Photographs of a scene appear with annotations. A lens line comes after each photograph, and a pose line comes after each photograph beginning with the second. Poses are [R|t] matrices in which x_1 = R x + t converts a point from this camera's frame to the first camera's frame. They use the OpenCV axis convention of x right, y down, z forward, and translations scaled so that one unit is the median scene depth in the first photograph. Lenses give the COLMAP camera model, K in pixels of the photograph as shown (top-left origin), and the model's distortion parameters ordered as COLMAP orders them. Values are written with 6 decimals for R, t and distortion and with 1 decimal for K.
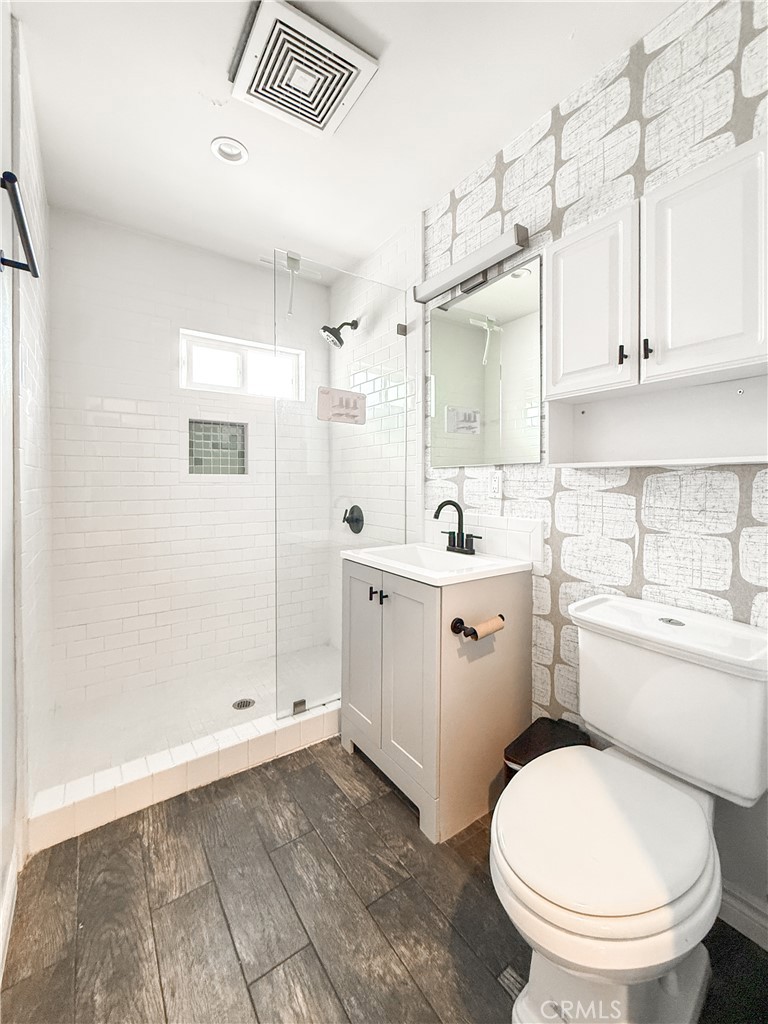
lens RADIAL K [[425.7, 0, 383.7], [0, 425.7, 488.6], [0, 0, 1]] dist [-0.000886, -0.000142]
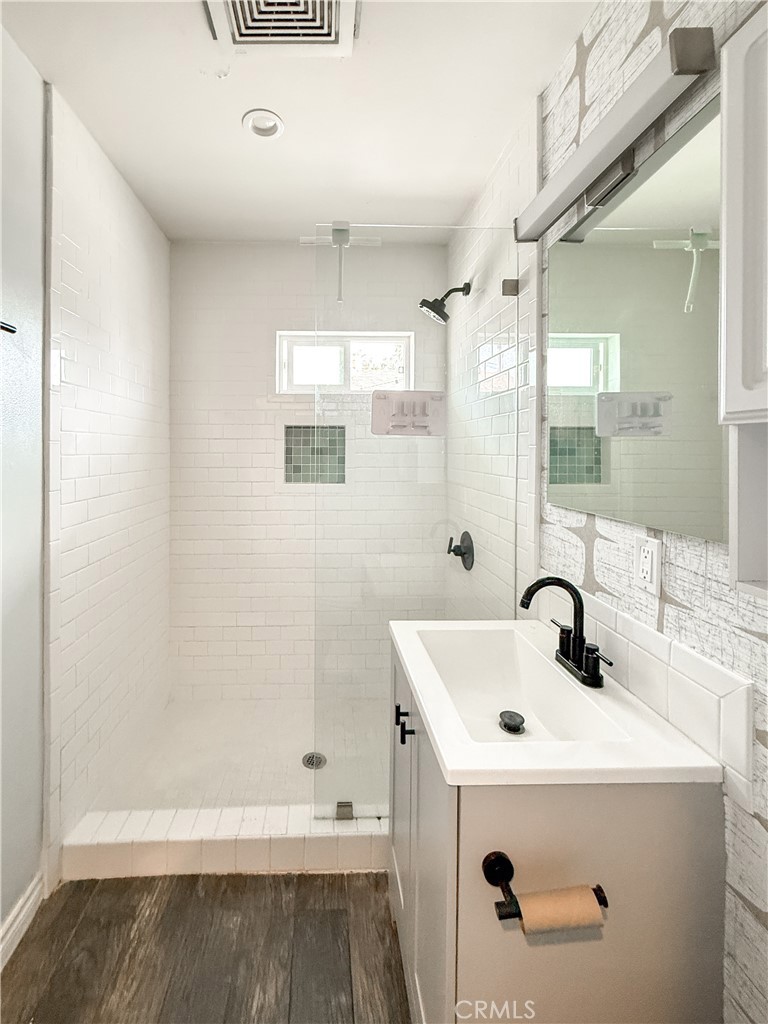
lens RADIAL K [[413.2, 0, 384.0], [0, 413.2, 437.6], [0, 0, 1]] dist [0.000364, 0.000011]
pose [[0.838637, 0.002784, -0.544684, 0.252774], [-0.005489, 0.999979, -0.003340, -0.149598], [0.544664, 0.005791, 0.838635, 0.389117]]
